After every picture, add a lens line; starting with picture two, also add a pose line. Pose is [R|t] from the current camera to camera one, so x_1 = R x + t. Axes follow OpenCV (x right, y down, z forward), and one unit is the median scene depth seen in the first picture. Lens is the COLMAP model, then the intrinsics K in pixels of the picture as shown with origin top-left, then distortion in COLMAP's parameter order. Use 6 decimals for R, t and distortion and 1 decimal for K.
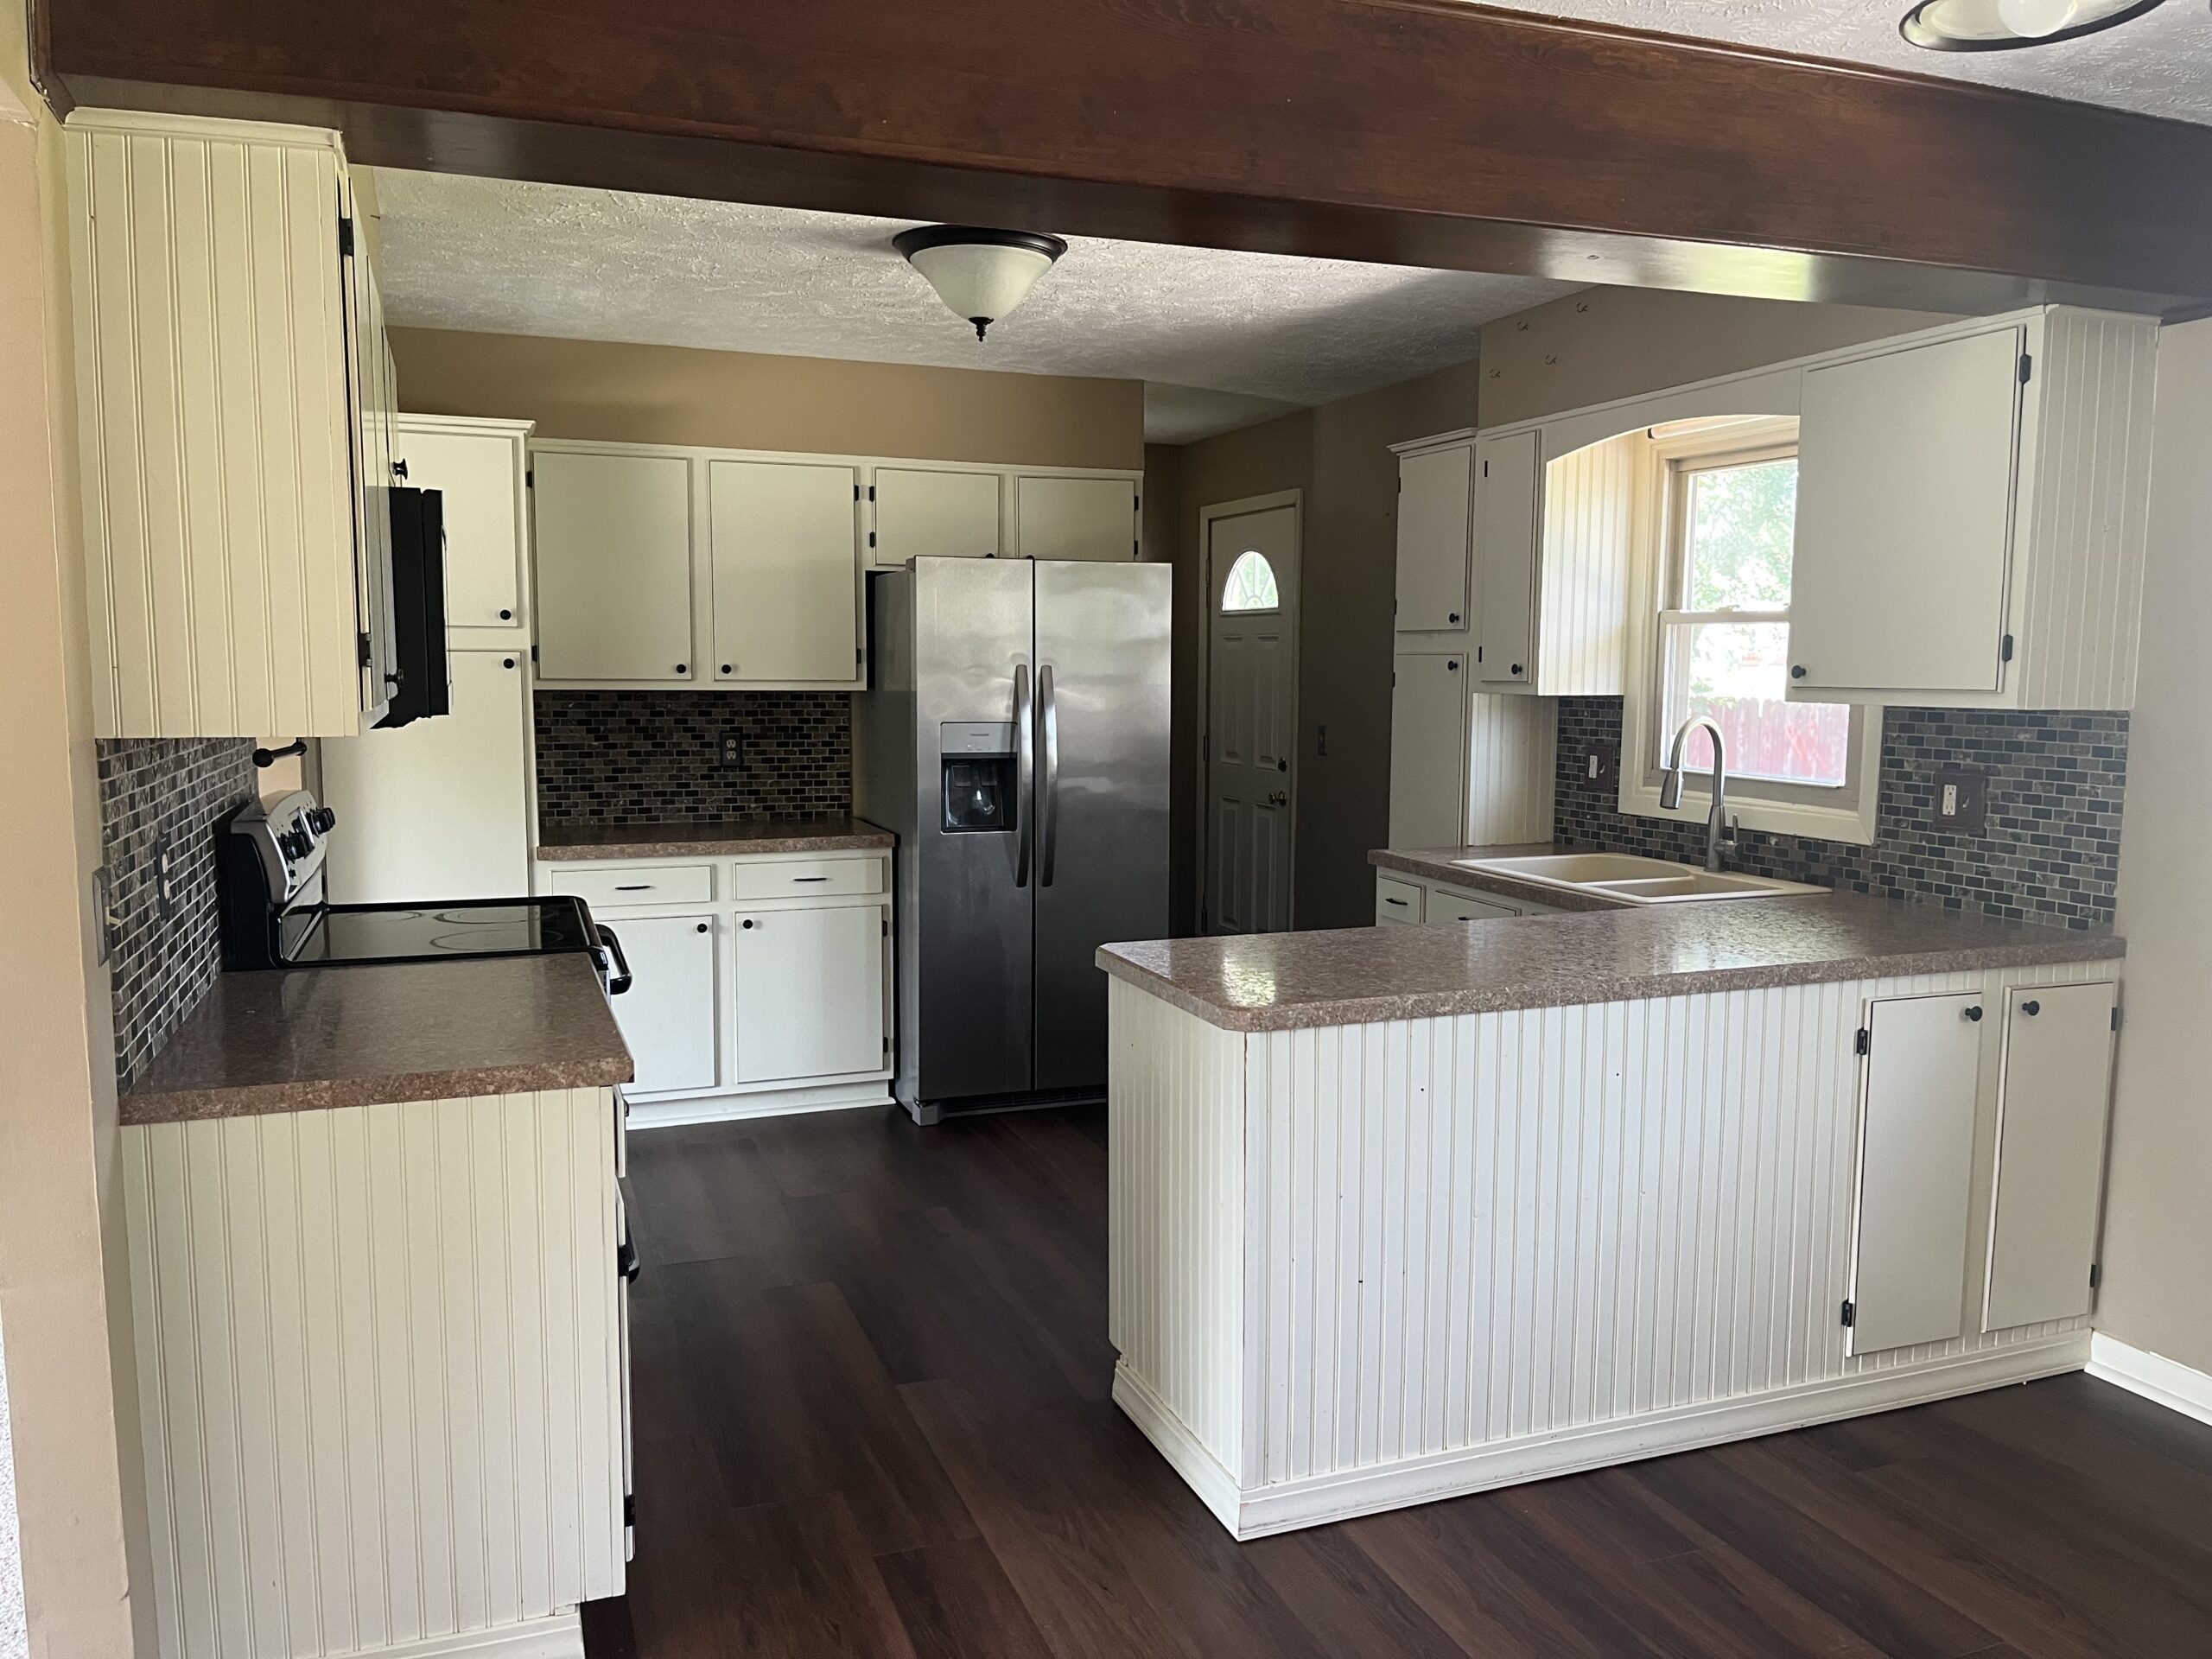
lens RADIAL K [[1673.0, 0, 1102.6], [0, 1673.0, 838.3], [0, 0, 1]] dist [0.067174, -0.092515]
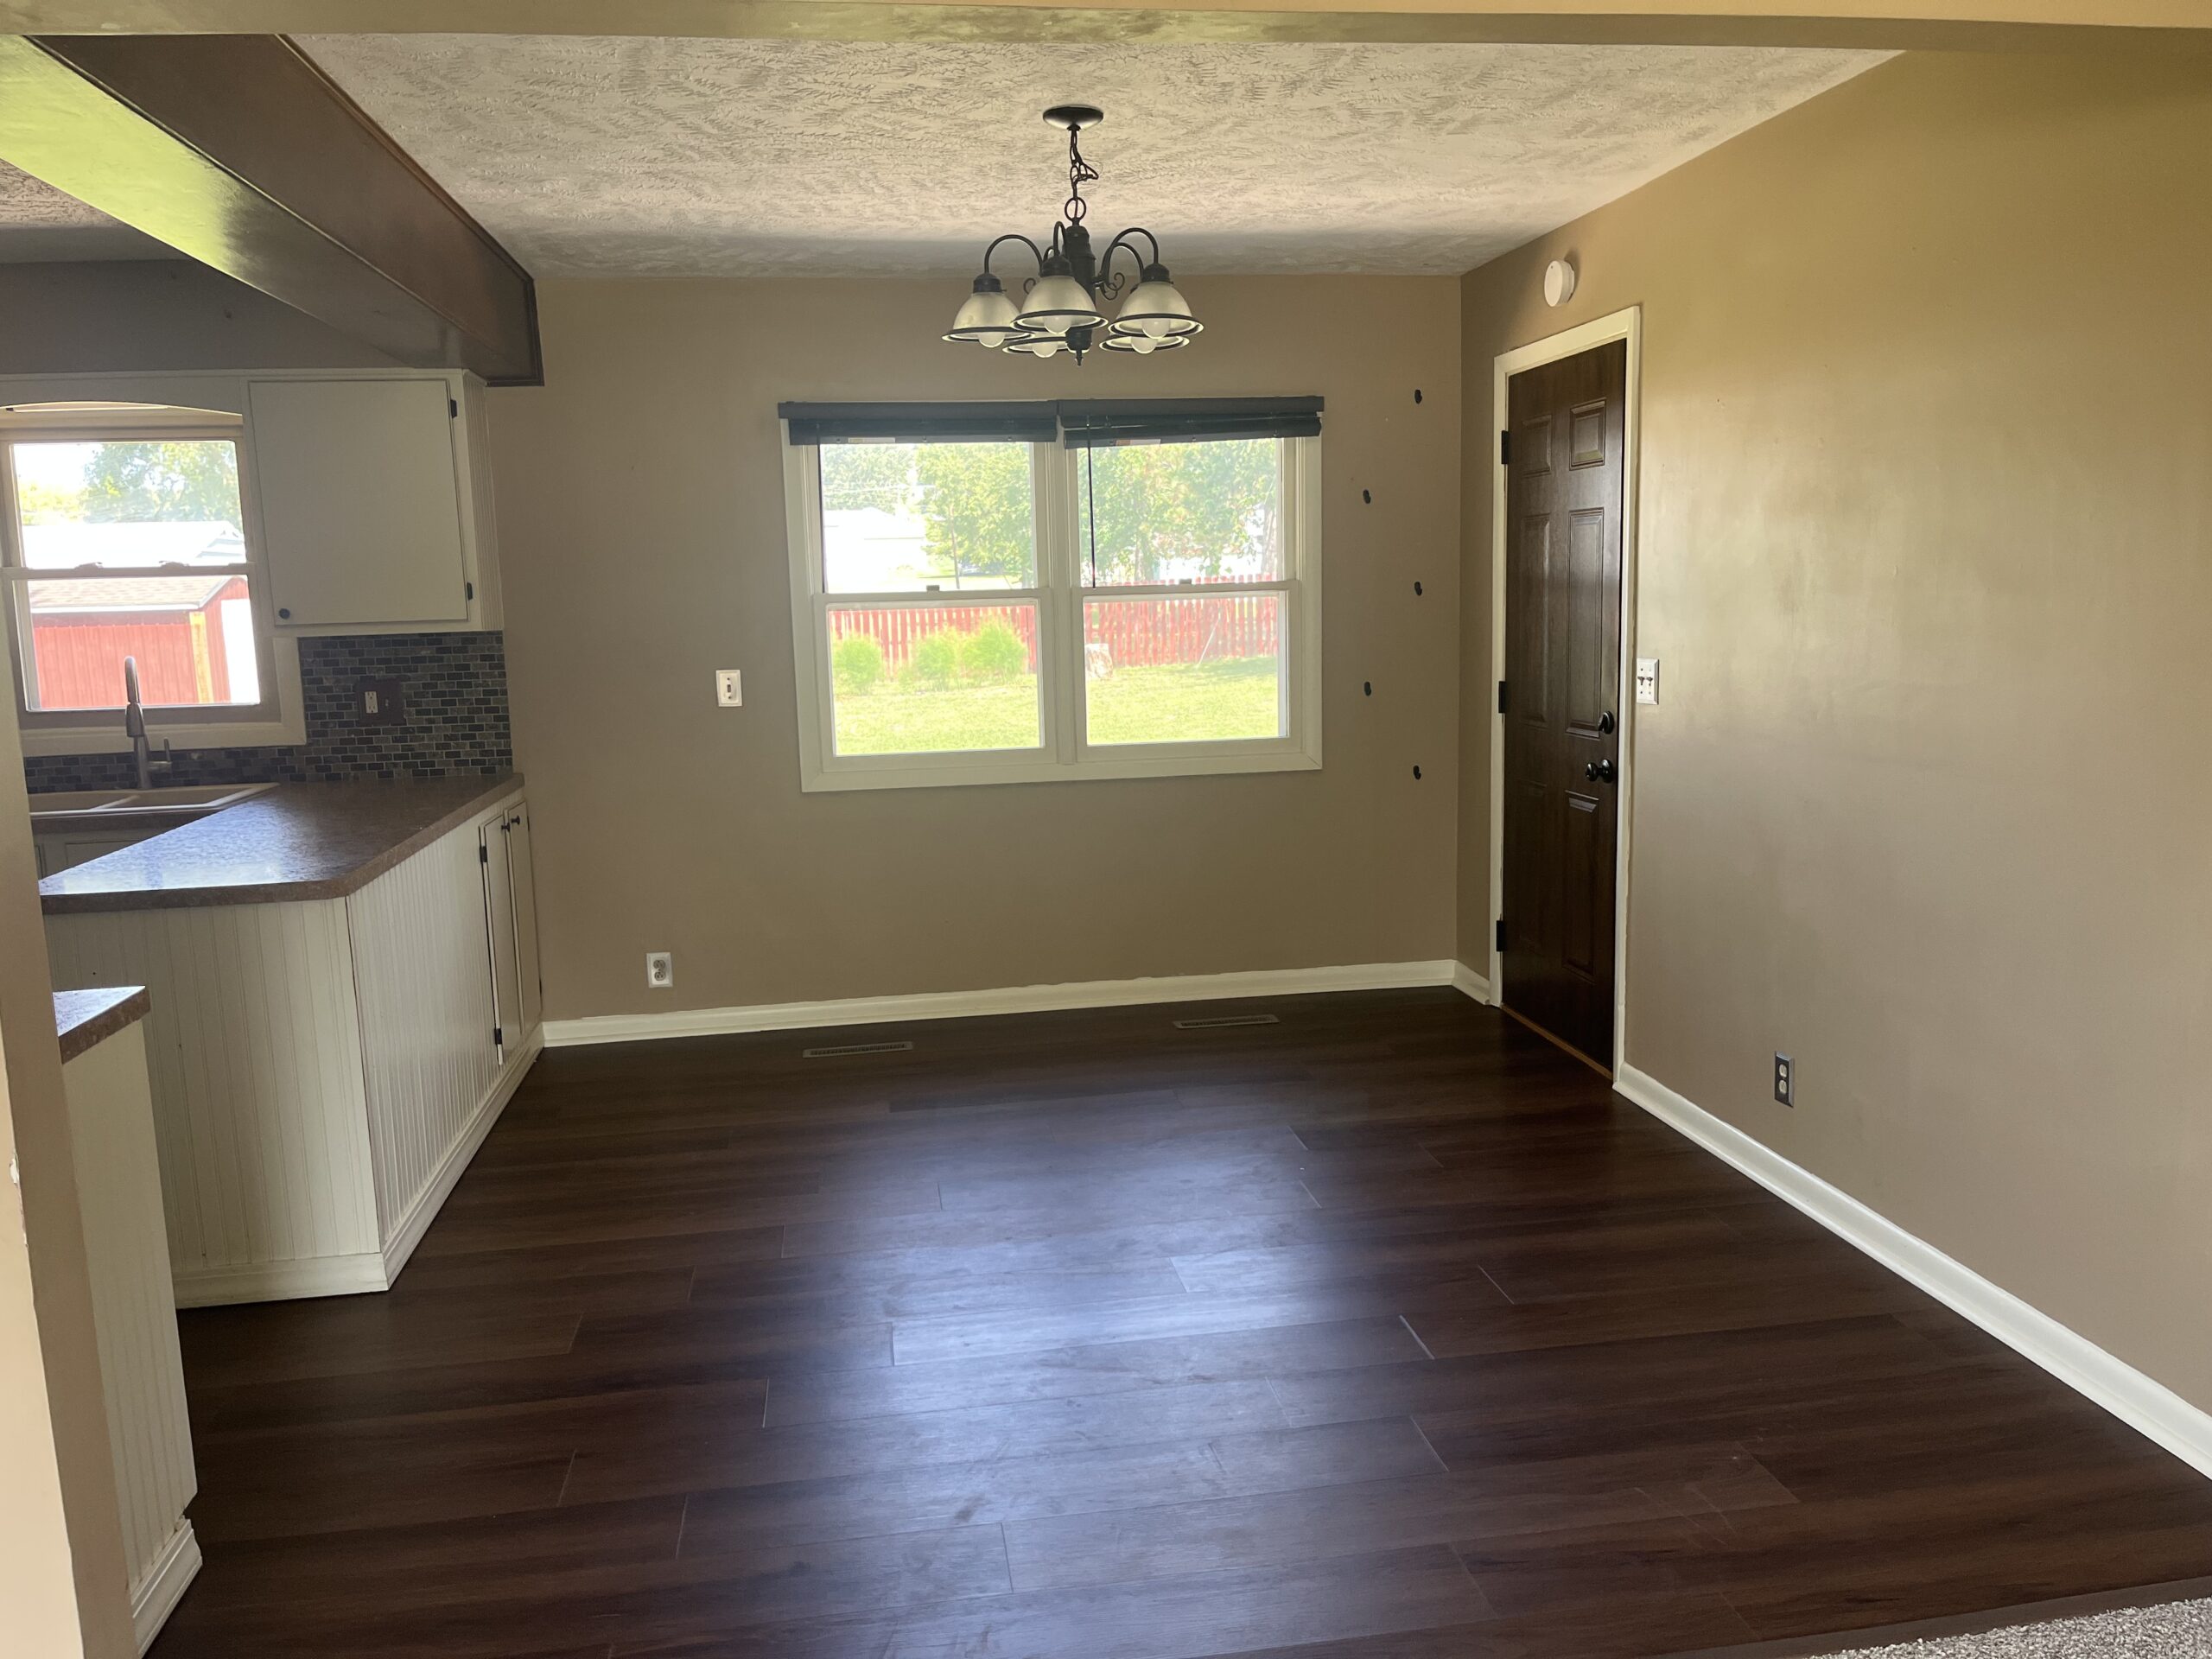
lens RADIAL K [[1673.0, 0, 1115.0], [0, 1673.0, 820.0], [0, 0, 1]] dist [0.067174, -0.092515]
pose [[0.209943, -0.149510, 0.966215, -0.745250], [0.135639, 0.983137, 0.122656, -0.014859], [-0.968259, 0.105306, 0.226682, 0.095195]]
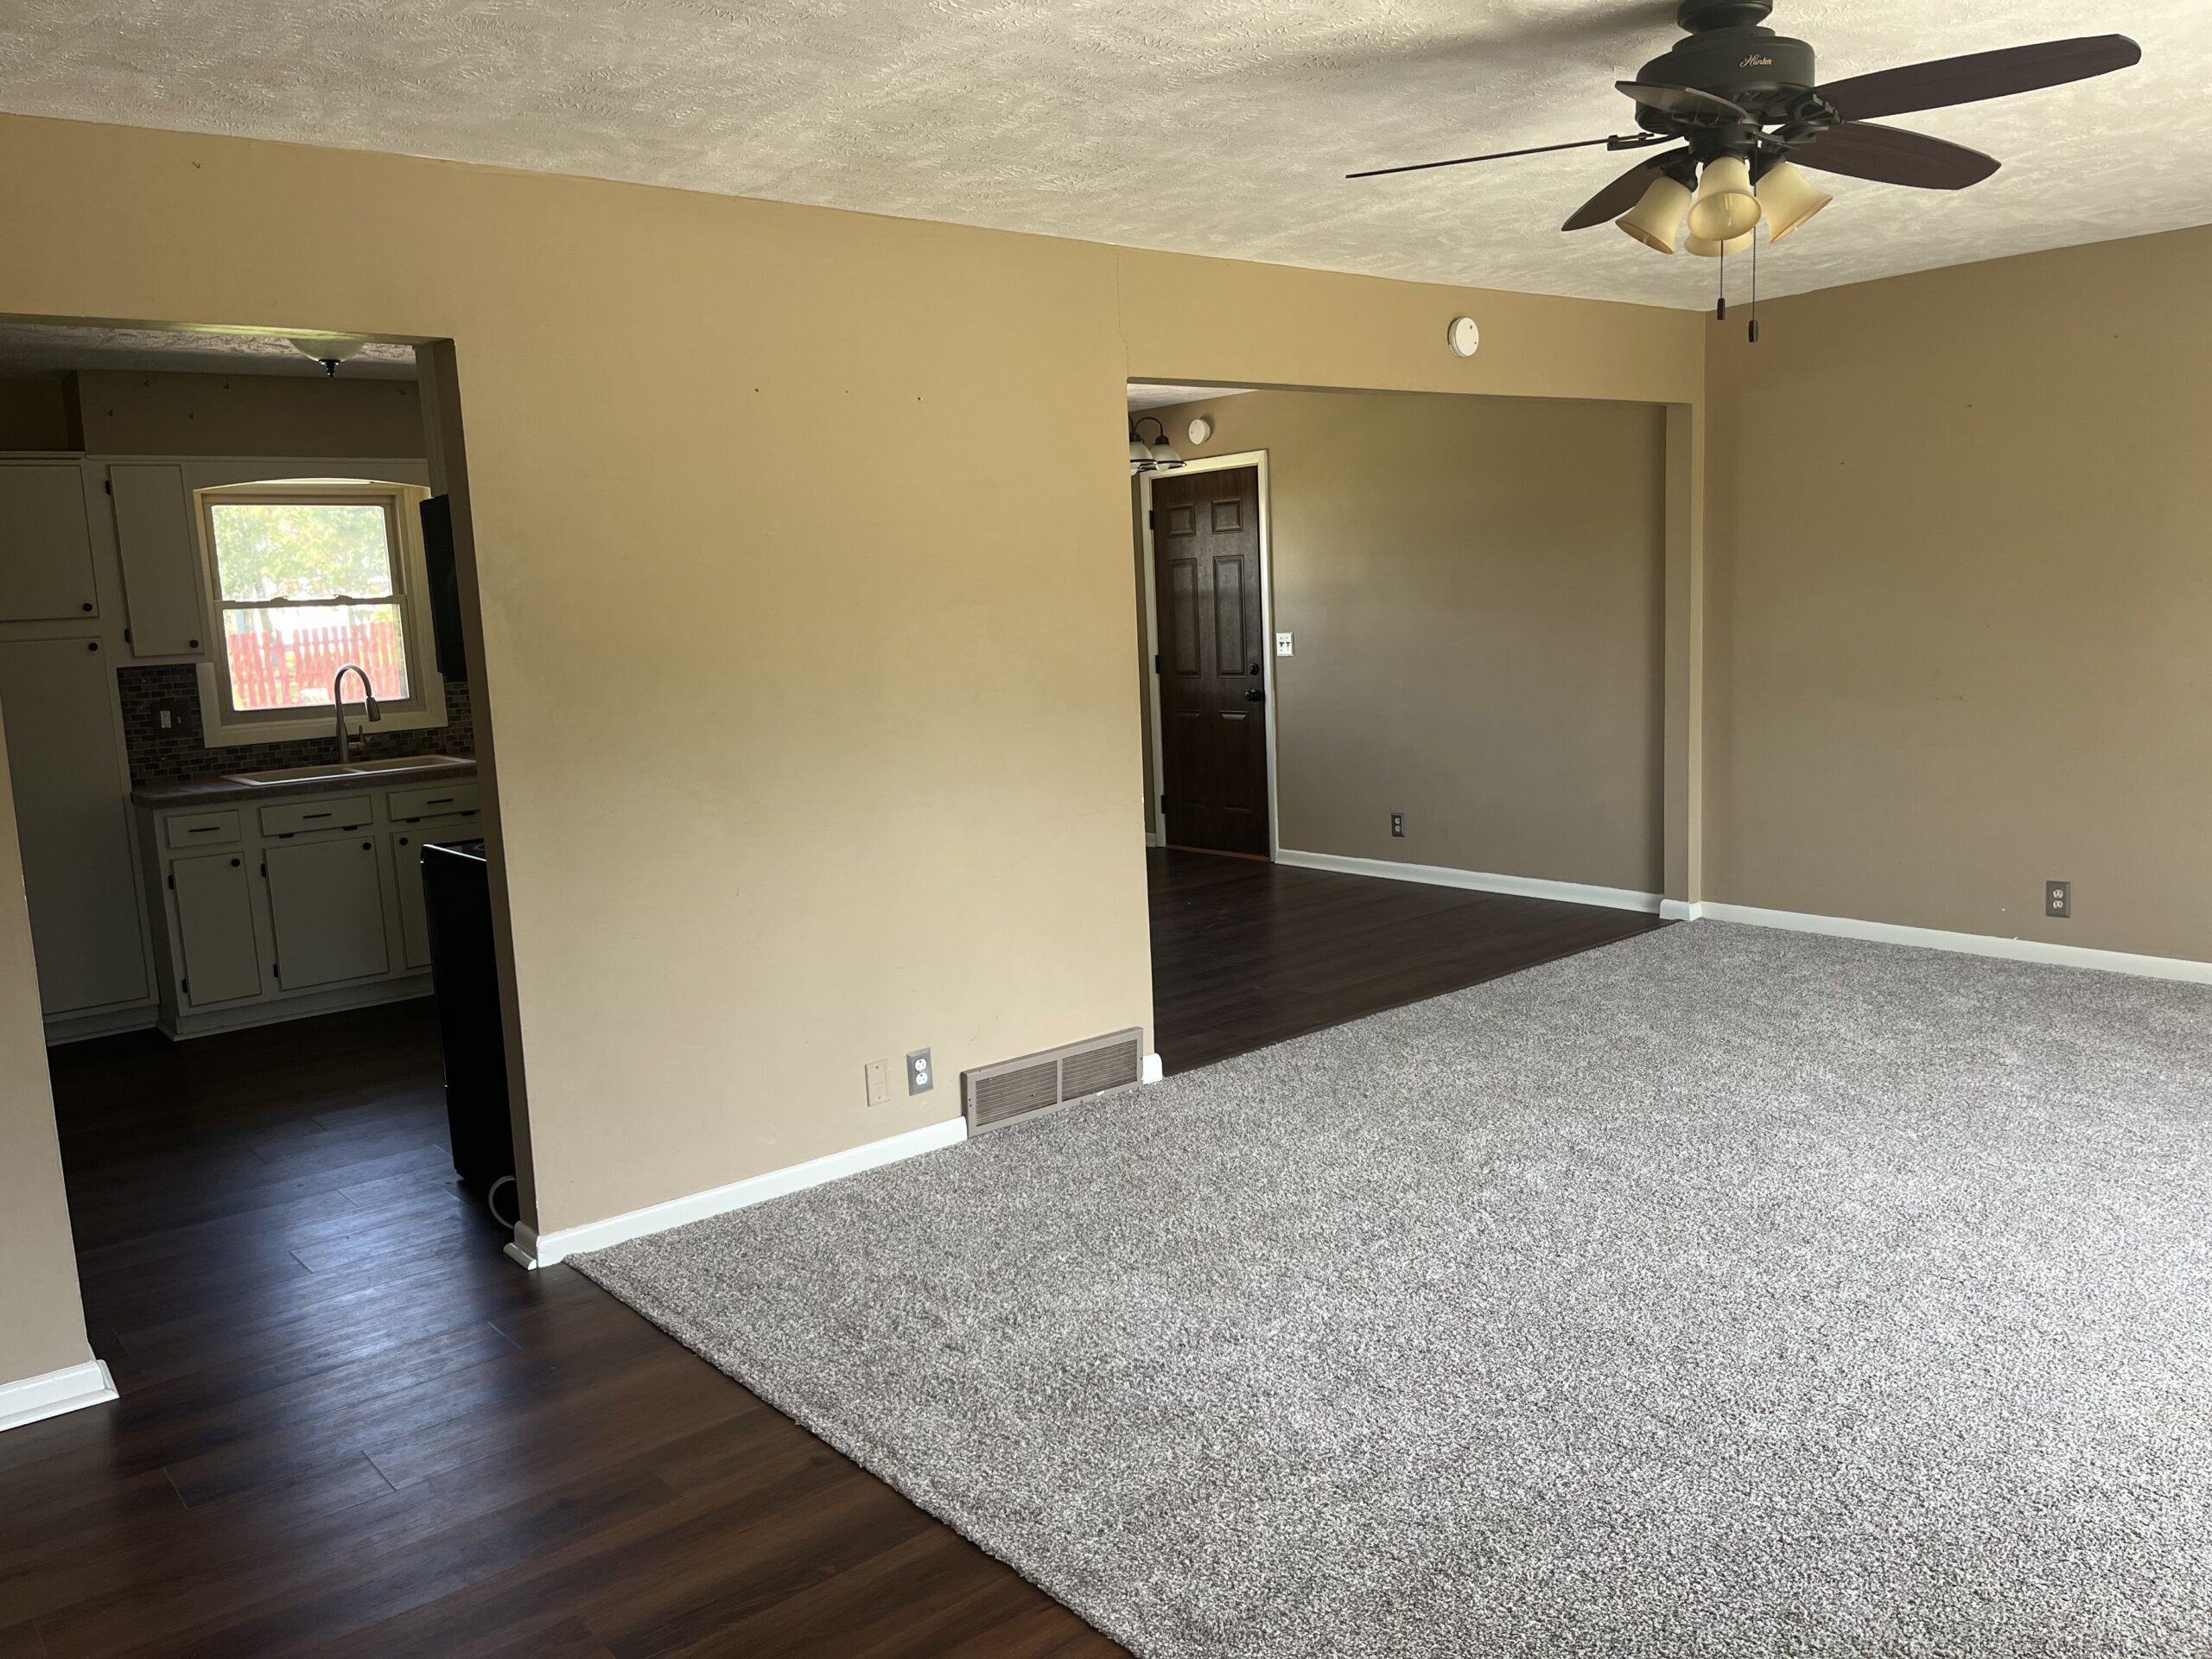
lens RADIAL K [[1673.0, 0, 1089.3], [0, 1673.0, 828.2], [0, 0, 1]] dist [0.067174, -0.092515]
pose [[-0.328792, -0.122427, 0.936433, -1.584693], [0.148285, 0.972570, 0.179216, -0.119283], [-0.932688, 0.197784, -0.301620, 0.980261]]
